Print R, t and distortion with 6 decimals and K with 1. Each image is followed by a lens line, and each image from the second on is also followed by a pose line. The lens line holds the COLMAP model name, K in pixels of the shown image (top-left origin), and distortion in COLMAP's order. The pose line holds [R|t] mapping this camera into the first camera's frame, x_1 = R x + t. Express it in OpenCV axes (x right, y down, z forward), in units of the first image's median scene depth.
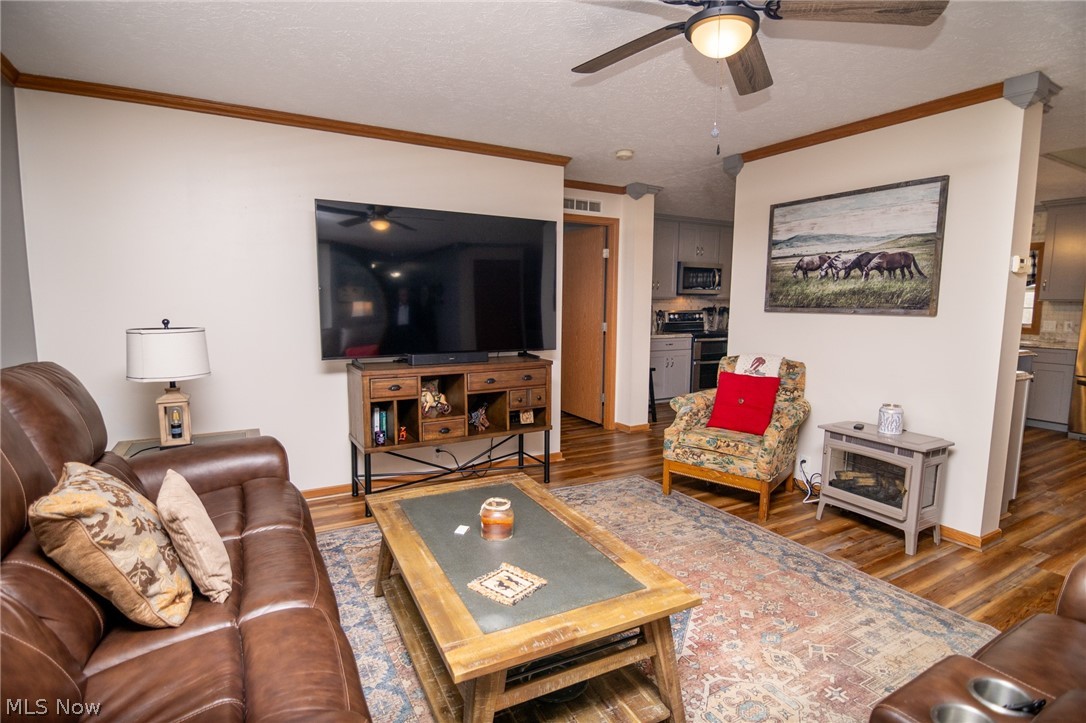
lens RADIAL K [[553.1, 0, 537.2], [0, 553.1, 364.5], [0, 0, 1]] dist [-0.007613, -0.005890]
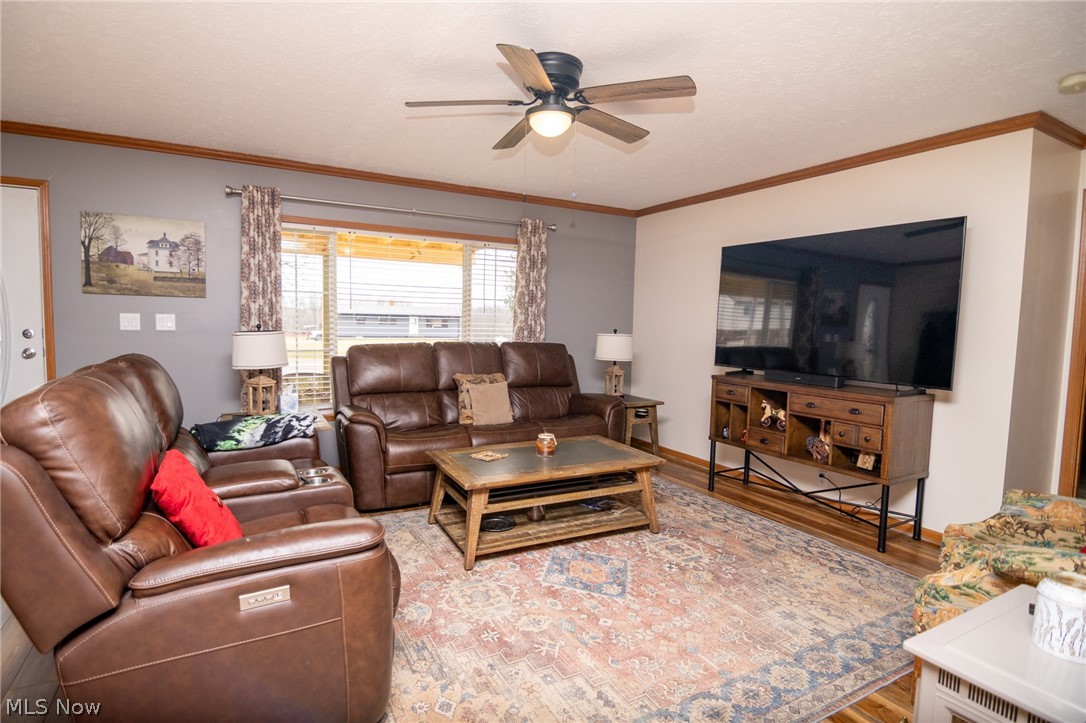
lens RADIAL K [[553.1, 0, 534.7], [0, 553.1, 365.7], [0, 0, 1]] dist [-0.007613, -0.005890]
pose [[-0.015058, 0.075589, -0.997025, 0.890620], [-0.140274, 0.987118, 0.076956, -0.045321], [0.989998, 0.141015, -0.004261, 0.533727]]
